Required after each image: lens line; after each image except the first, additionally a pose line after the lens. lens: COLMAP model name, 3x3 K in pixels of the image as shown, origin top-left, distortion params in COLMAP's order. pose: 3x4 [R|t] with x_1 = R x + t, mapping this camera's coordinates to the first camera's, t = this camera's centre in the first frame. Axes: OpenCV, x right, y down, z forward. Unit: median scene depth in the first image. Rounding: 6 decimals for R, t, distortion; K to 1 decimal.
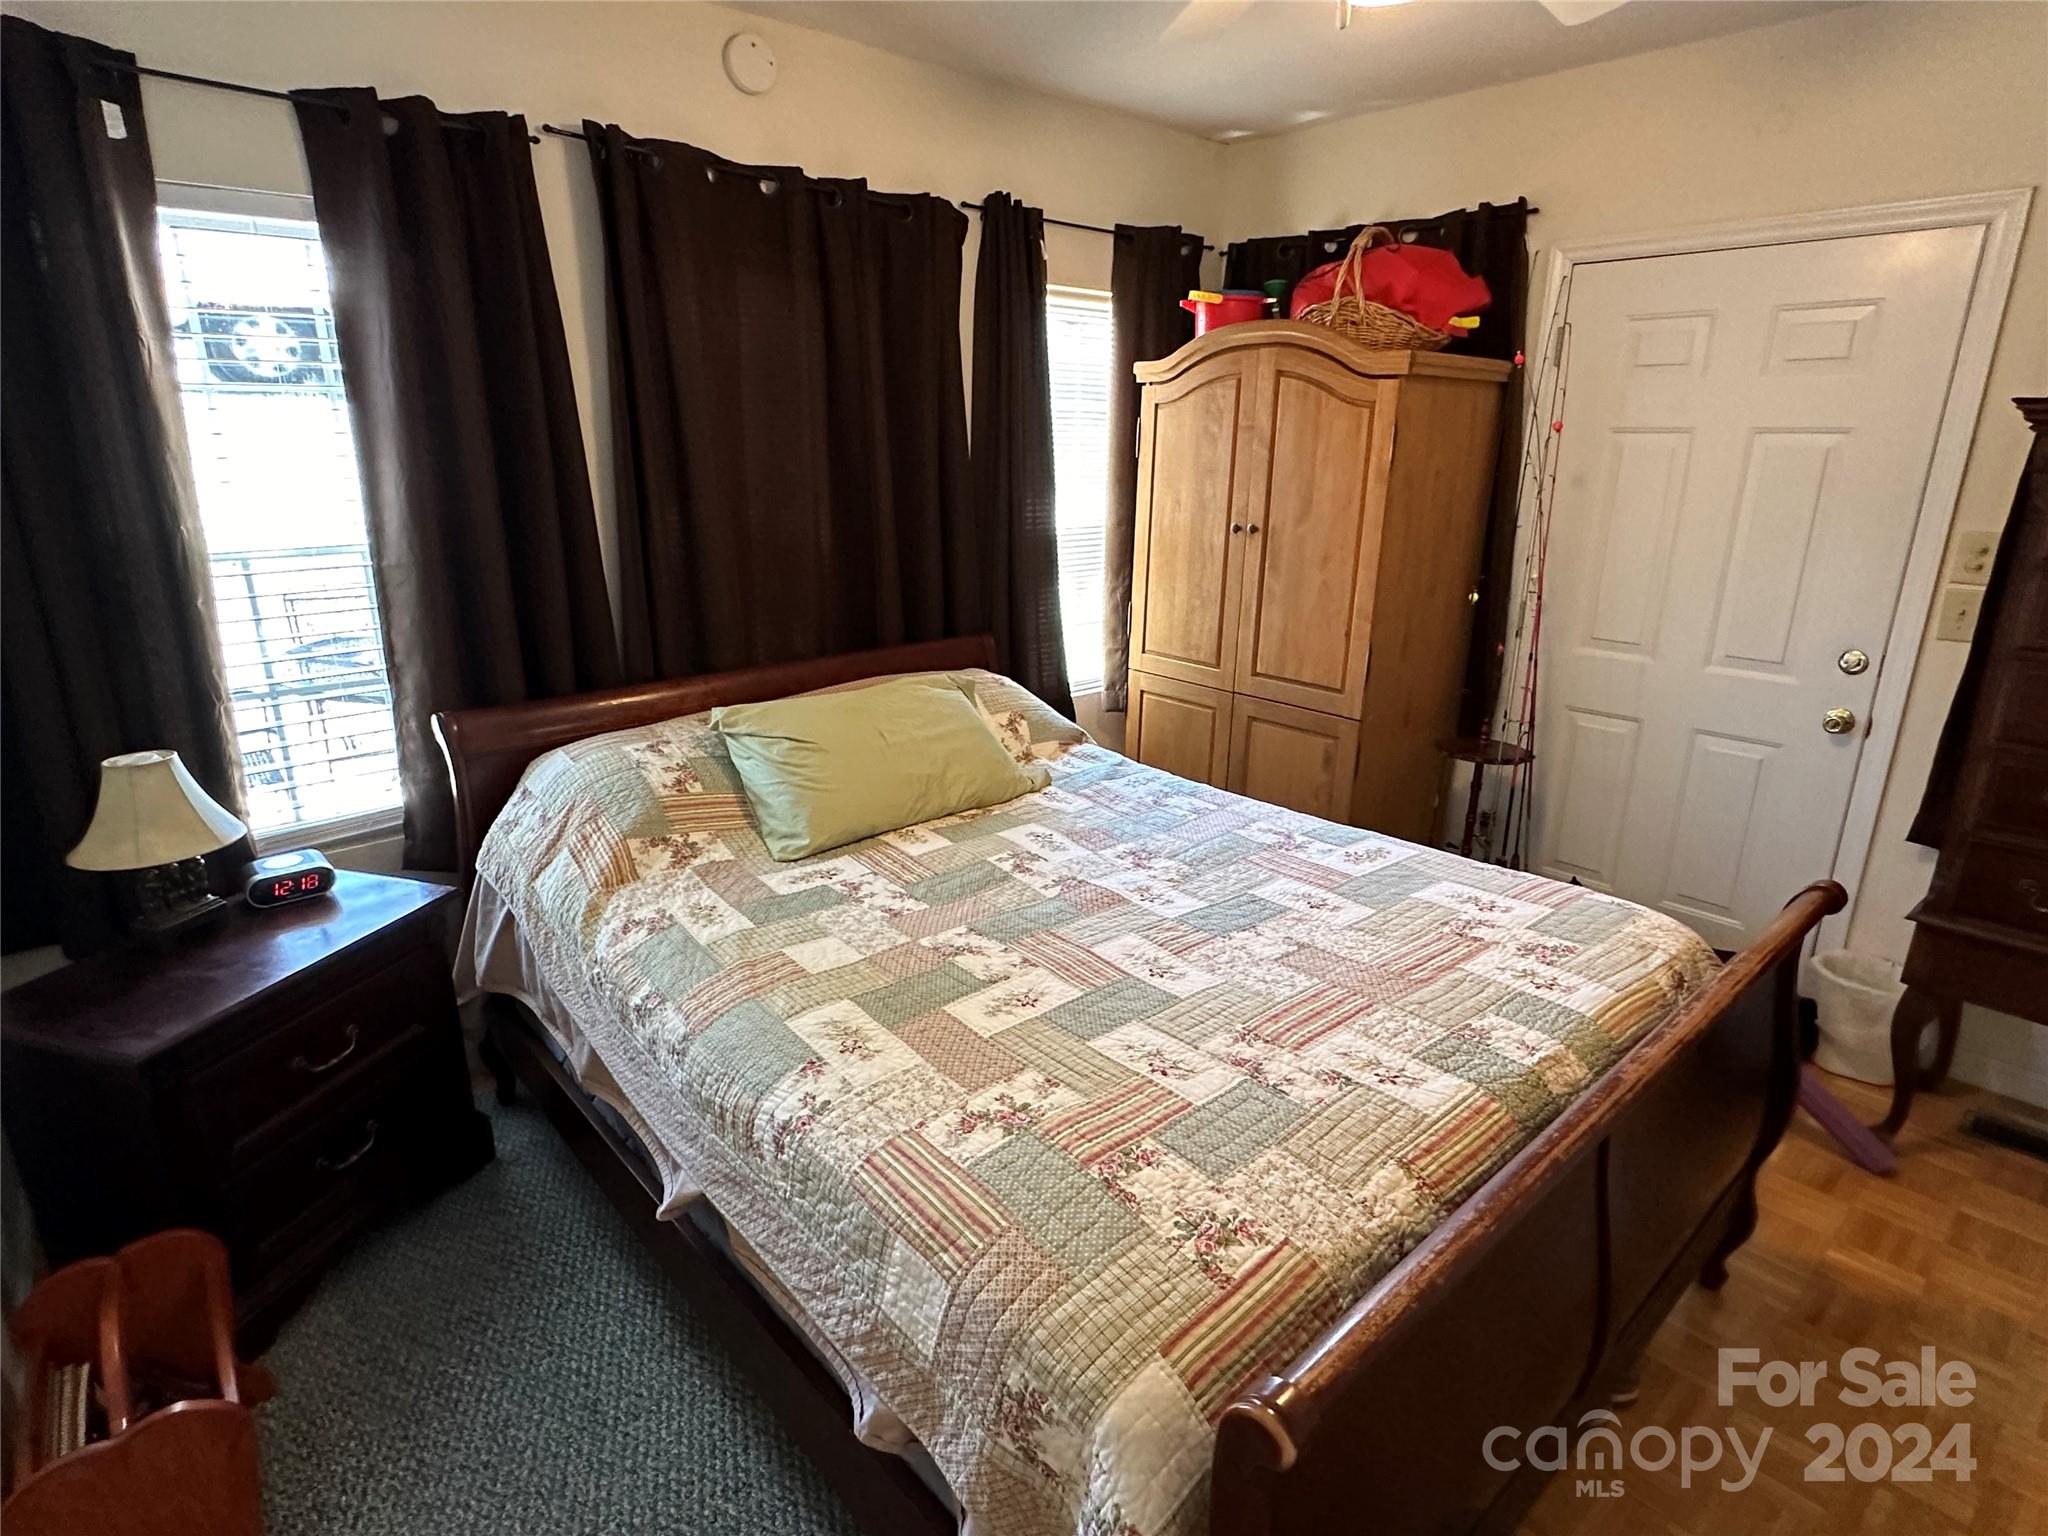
lens RADIAL K [[1074.0, 0, 1026.6], [0, 1074.0, 765.8], [0, 0, 1]] dist [-0.004055, -0.000873]
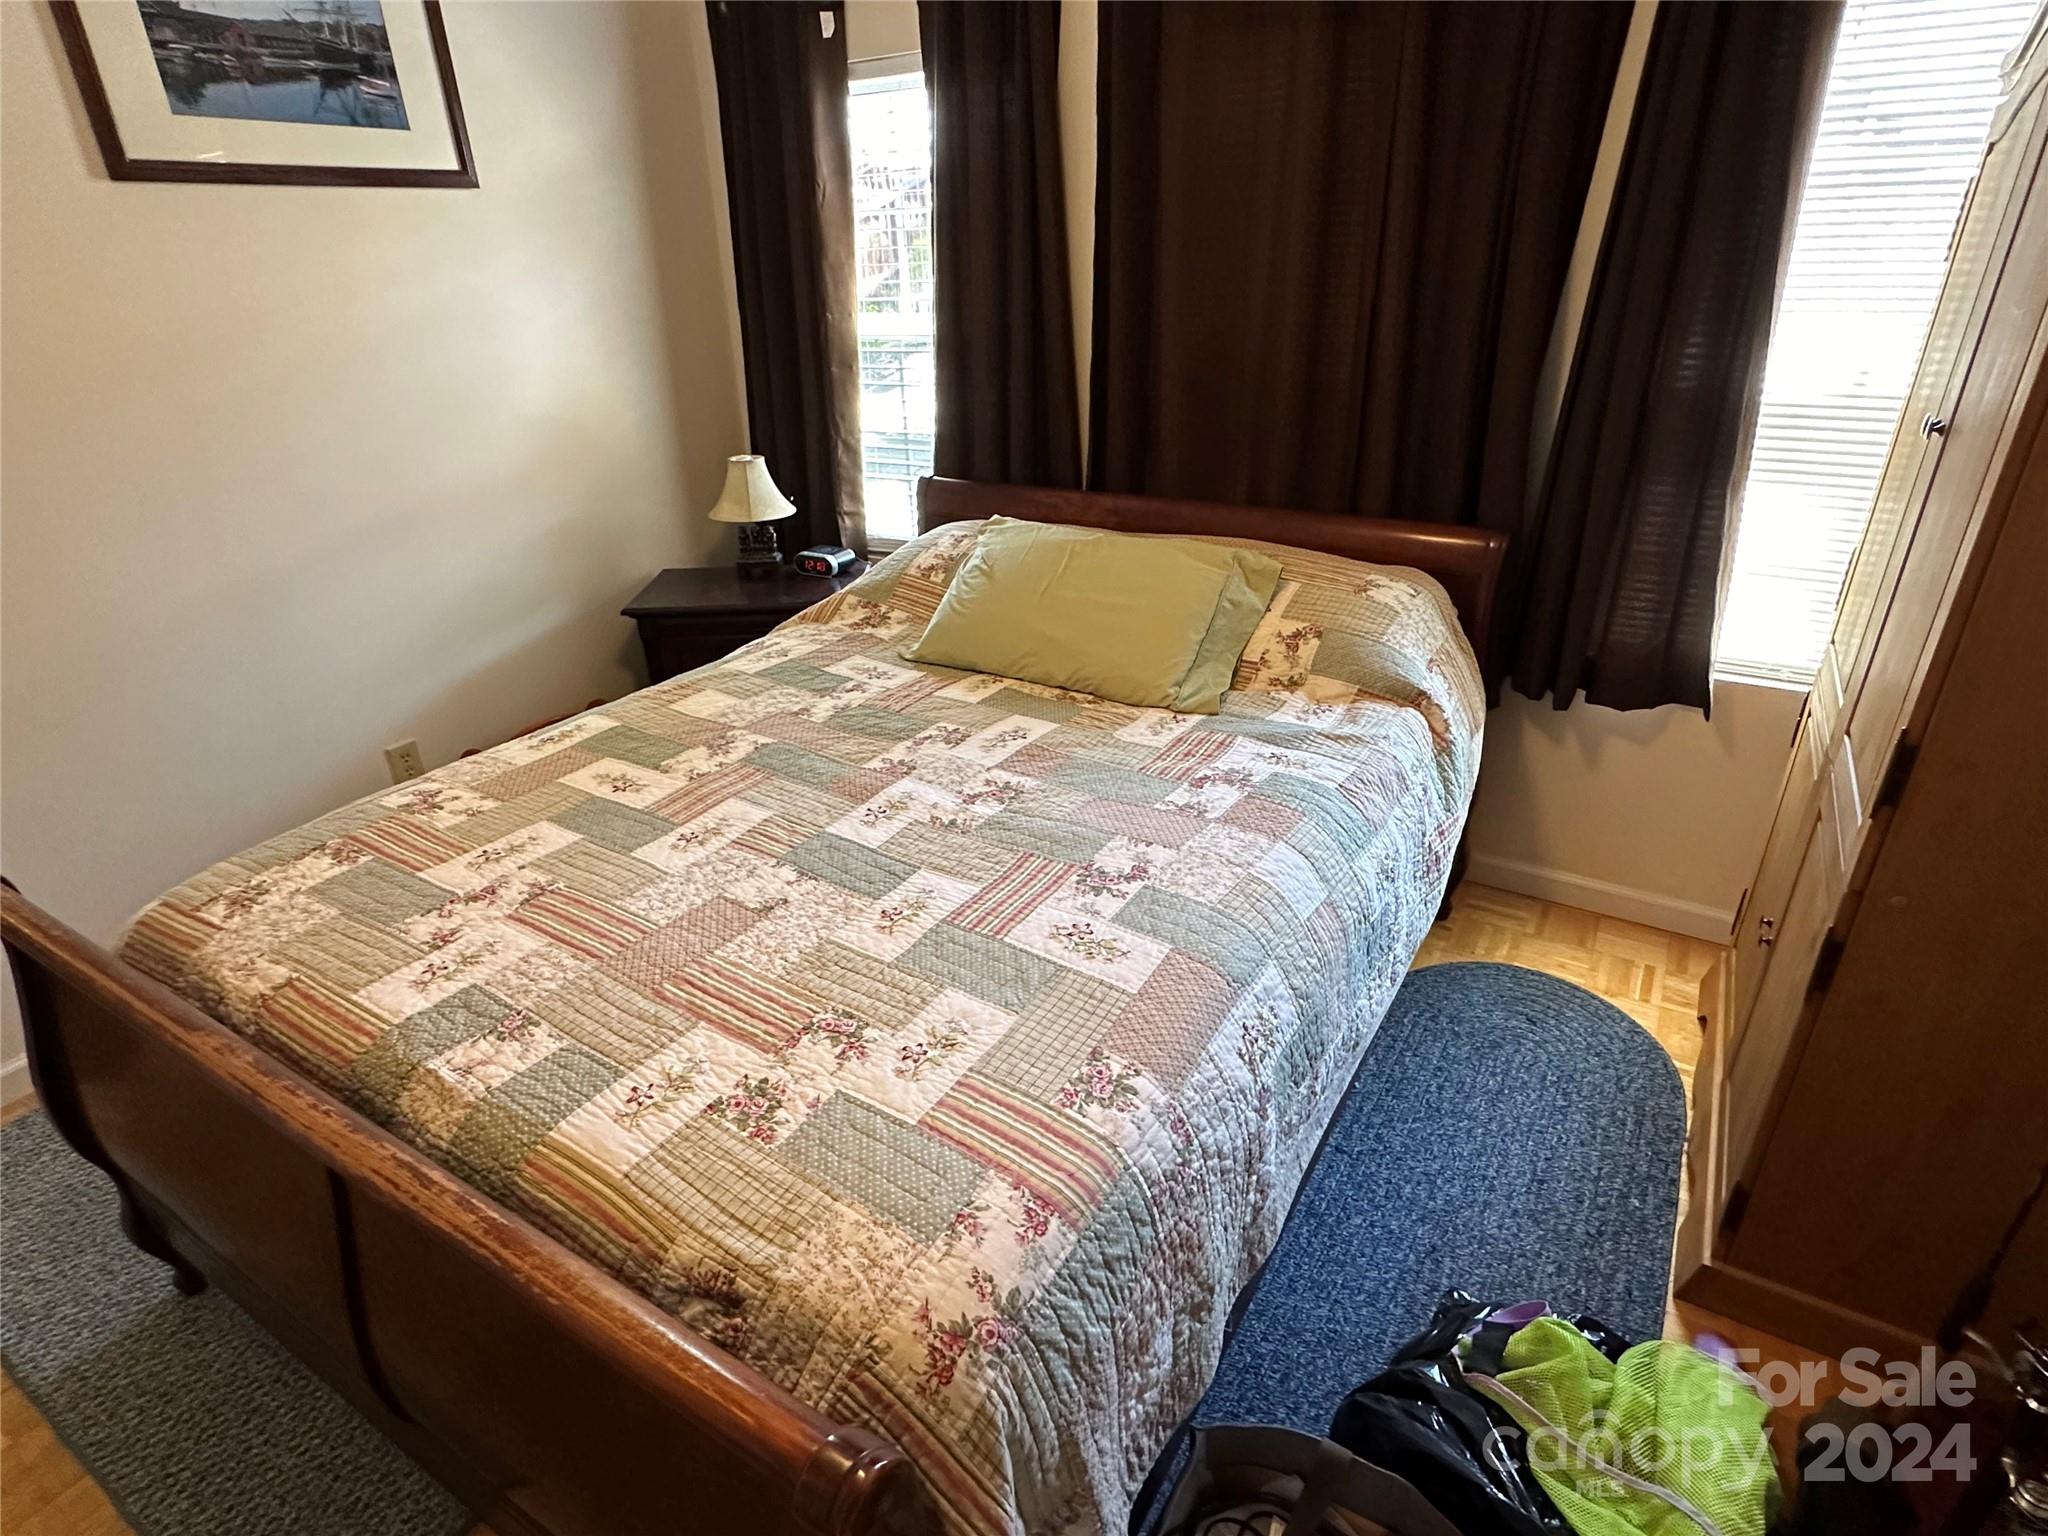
lens RADIAL K [[1074.0, 0, 1030.3], [0, 1074.0, 766.6], [0, 0, 1]] dist [-0.004055, -0.000873]
pose [[0.300106, 0.407576, -0.862449, 0.907806], [-0.256681, 0.905280, 0.338500, -0.242024], [0.918723, 0.119788, 0.376297, 0.805925]]
